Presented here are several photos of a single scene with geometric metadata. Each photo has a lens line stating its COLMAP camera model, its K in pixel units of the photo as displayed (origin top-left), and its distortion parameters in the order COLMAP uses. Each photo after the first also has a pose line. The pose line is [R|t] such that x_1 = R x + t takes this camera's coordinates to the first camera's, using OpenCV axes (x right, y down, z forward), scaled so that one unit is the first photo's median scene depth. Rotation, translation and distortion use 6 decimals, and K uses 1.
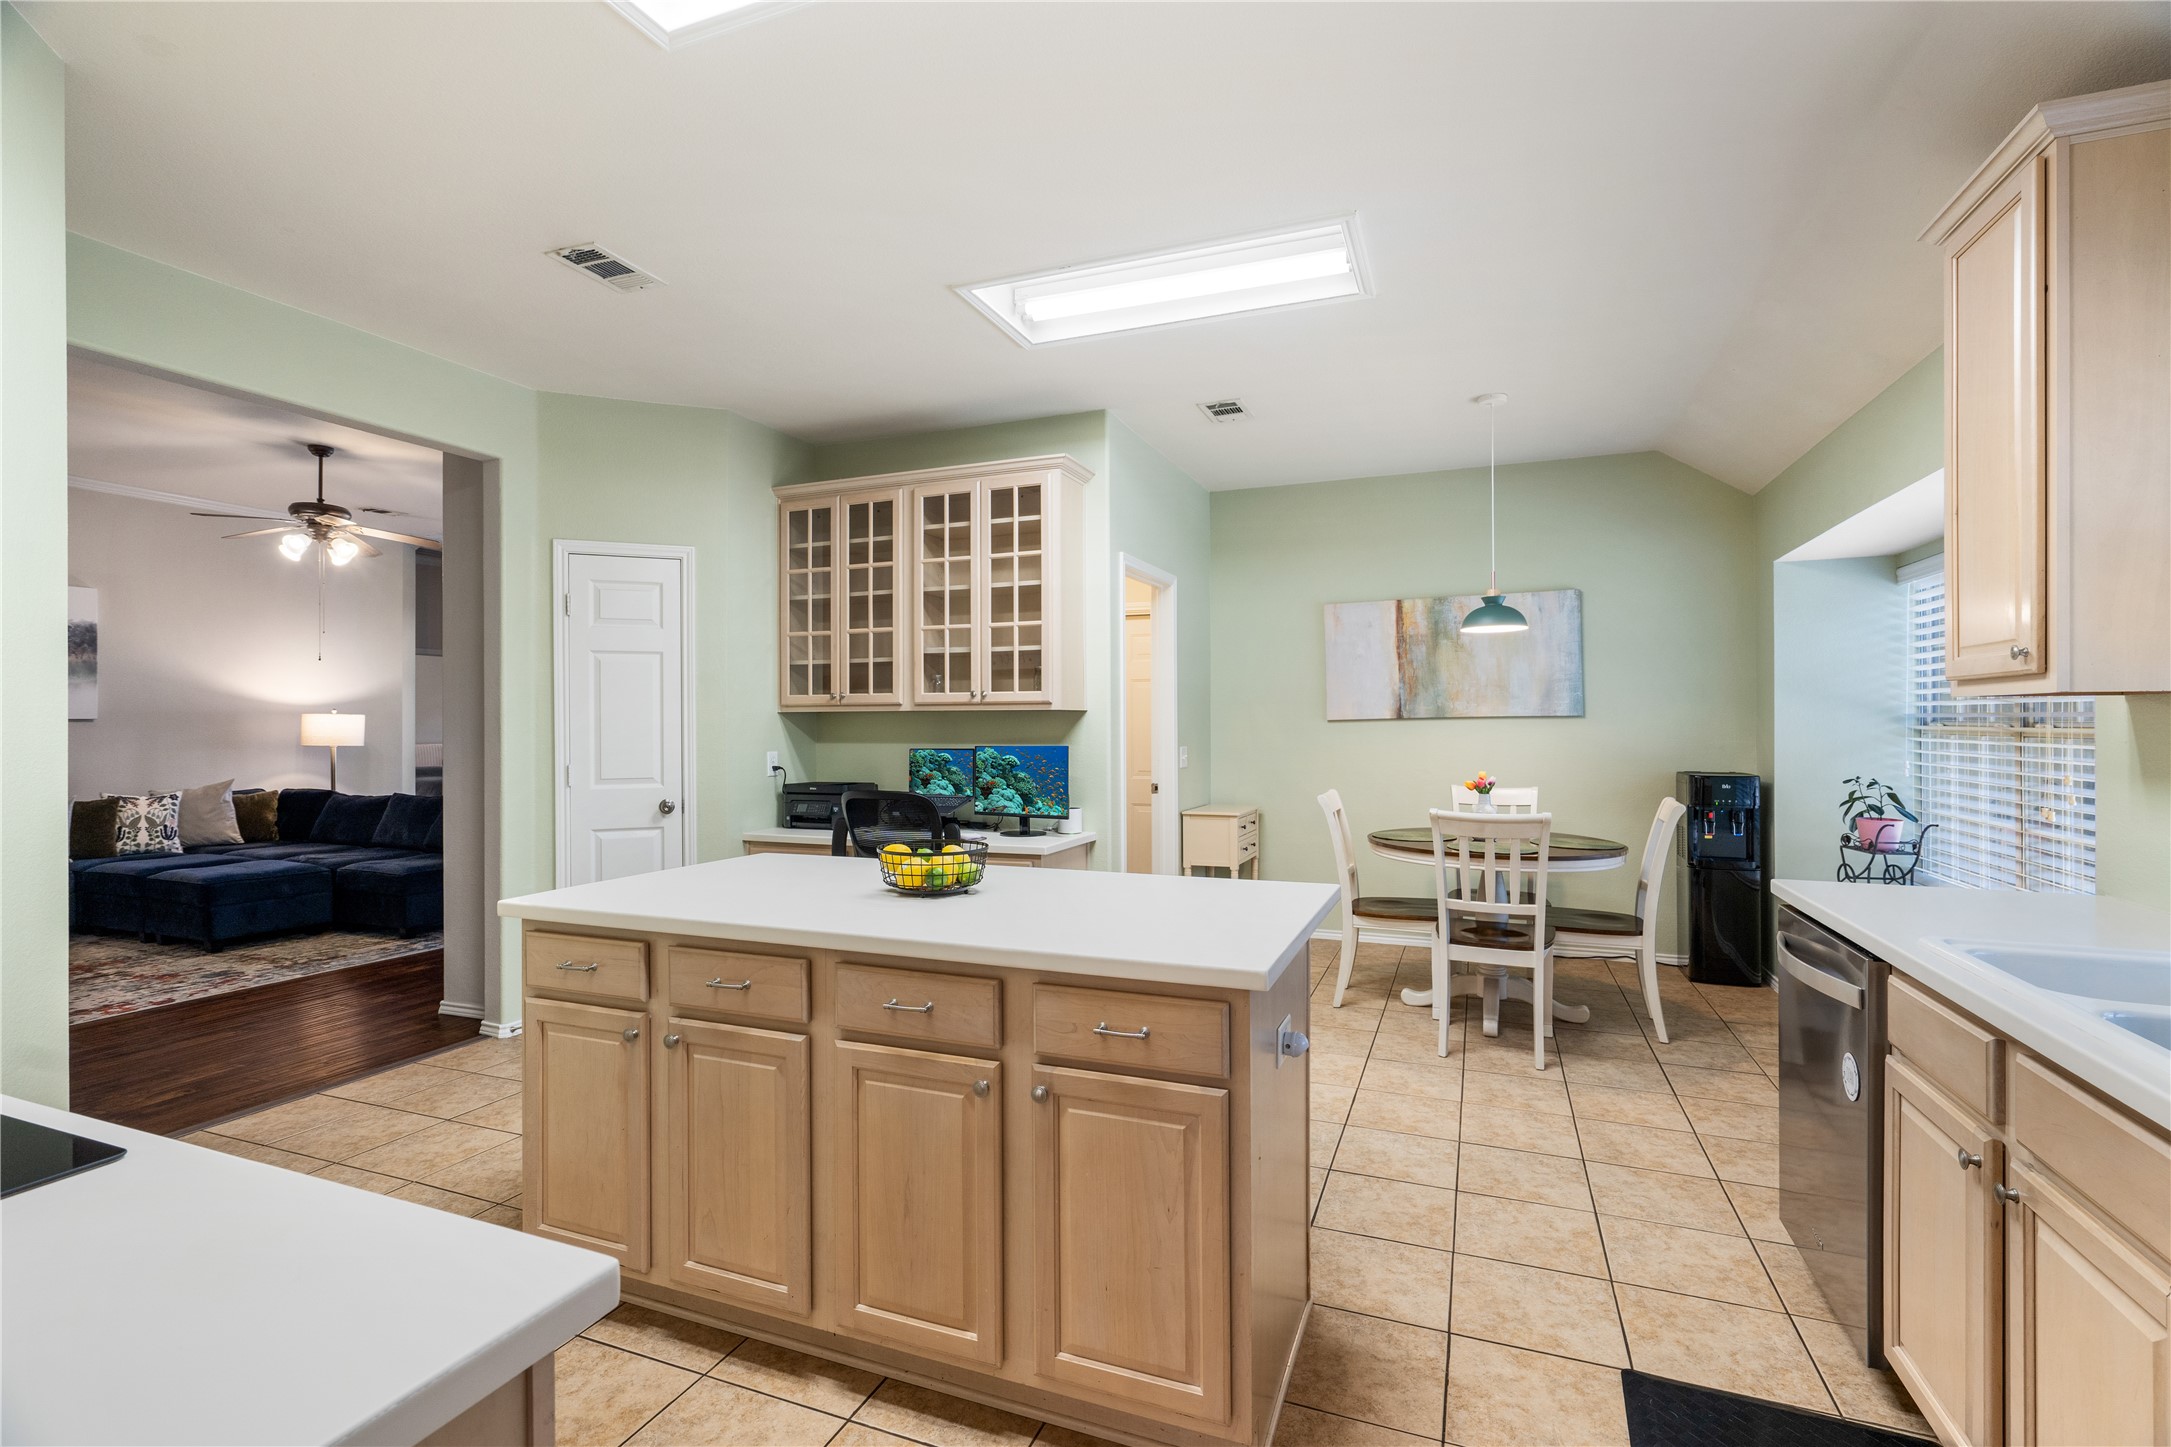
lens RADIAL K [[979.9, 0, 1084.4], [0, 979.9, 722.3], [0, 0, 1]] dist [-0.006027, 0.003397]
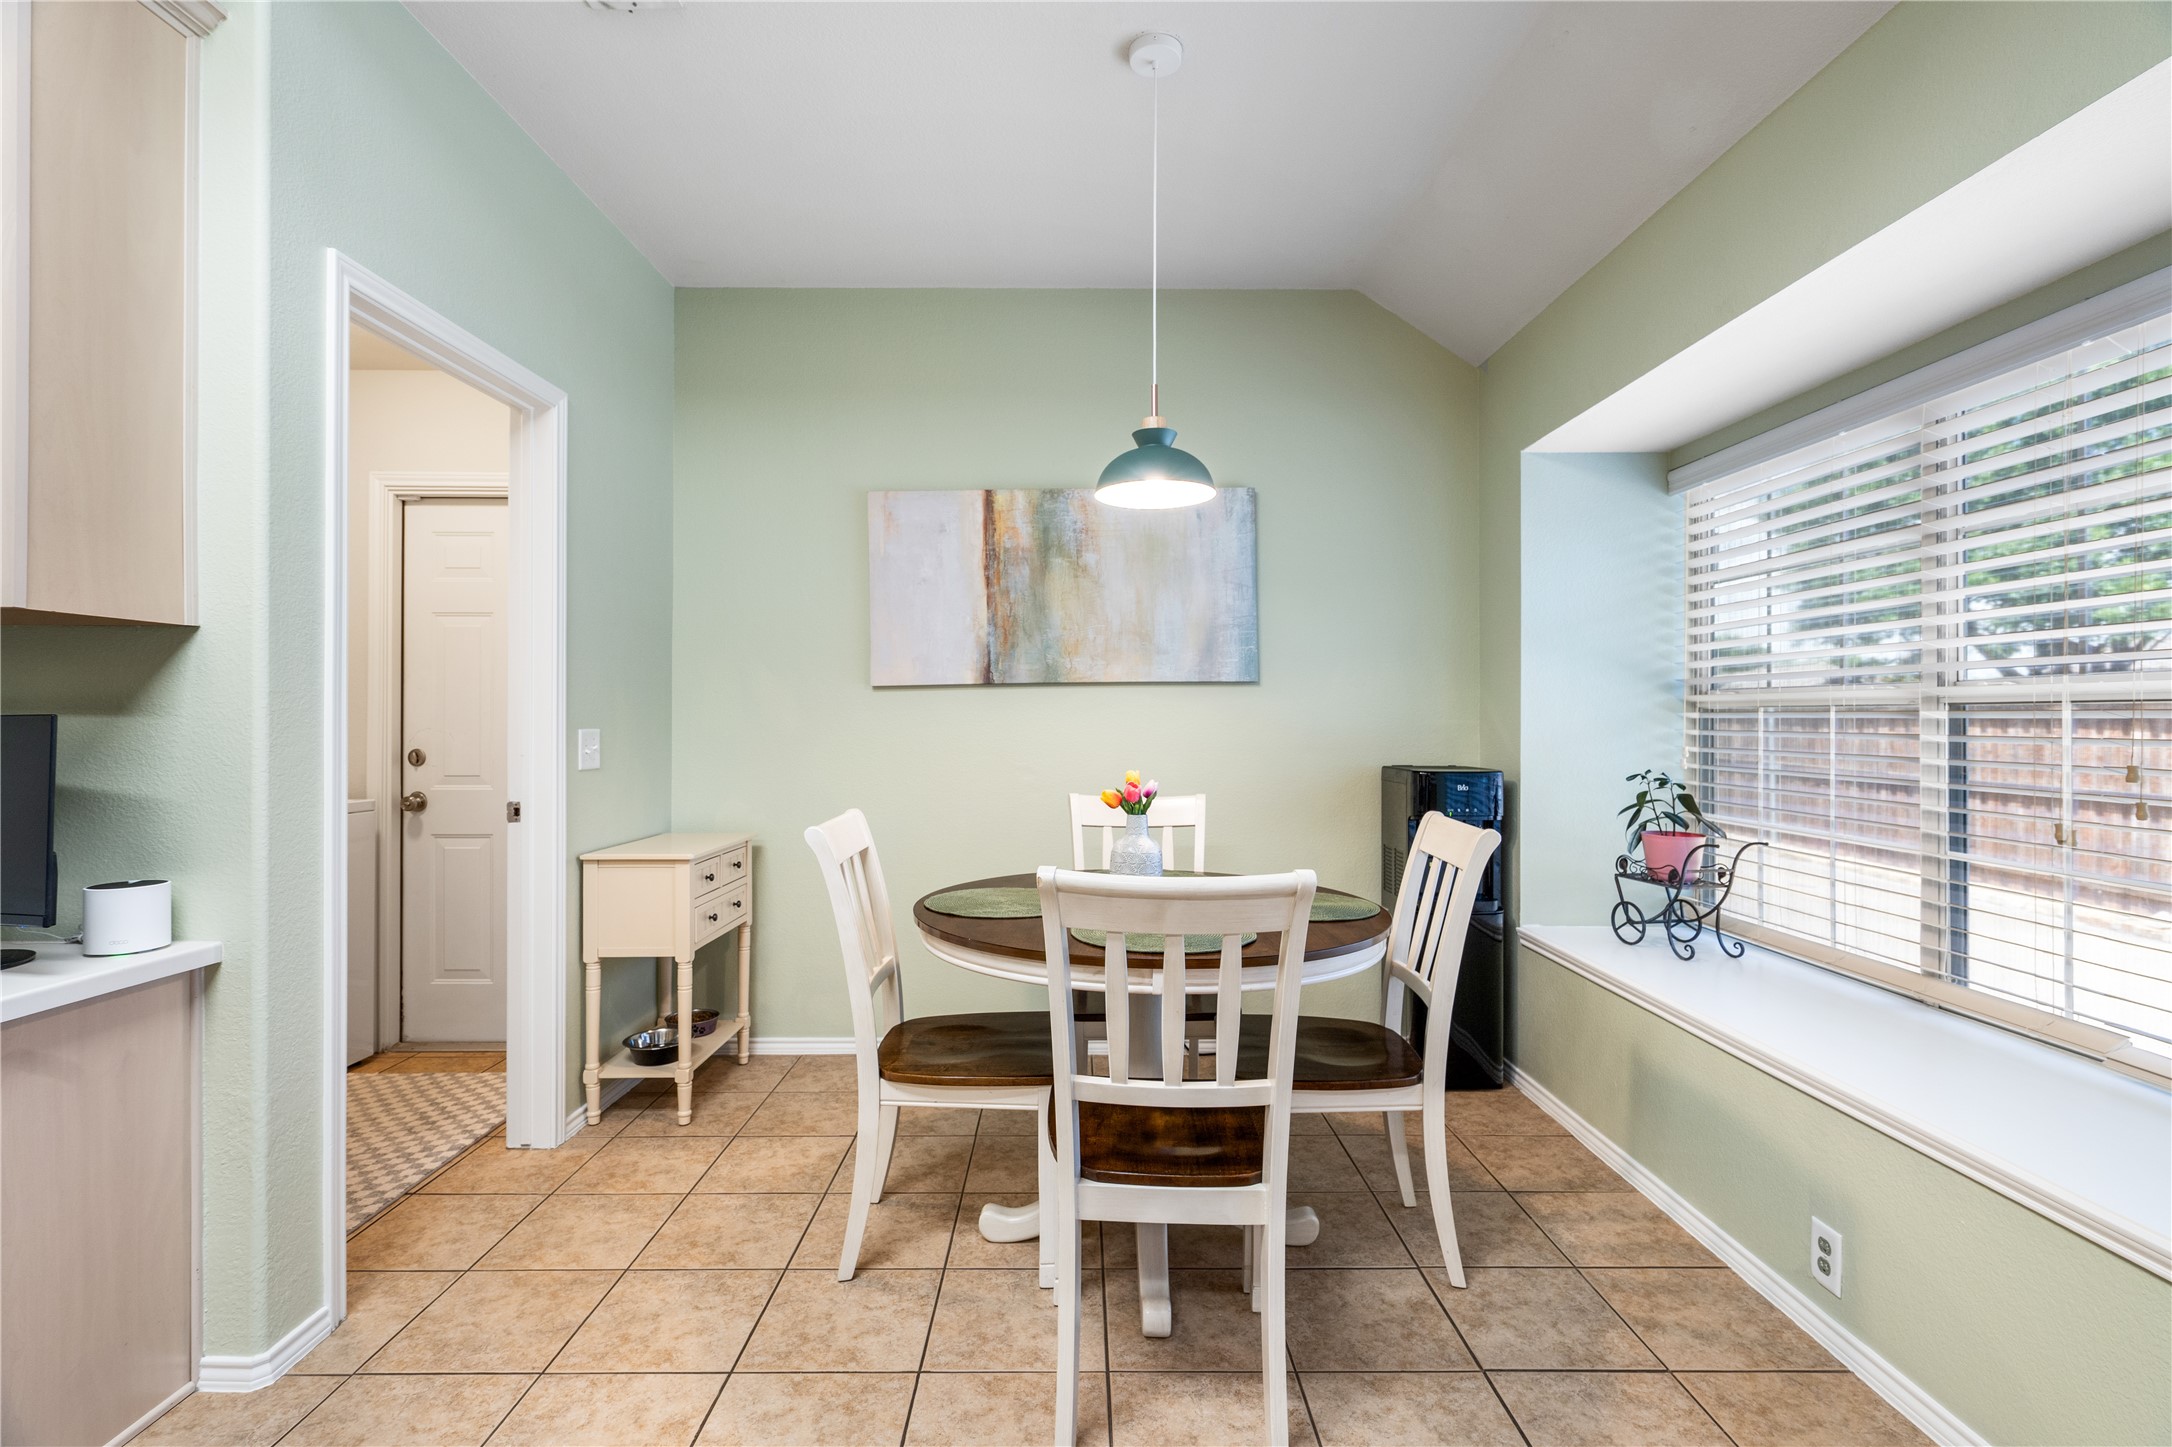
lens RADIAL K [[980.4, 0, 1084.3], [0, 980.4, 719.6], [0, 0, 1]] dist [-0.006027, 0.003397]
pose [[0.923992, 0.005740, 0.382370, 0.178545], [-0.005081, 0.999983, -0.002734, 0.024268], [-0.382379, 0.000584, 0.924005, 0.512512]]
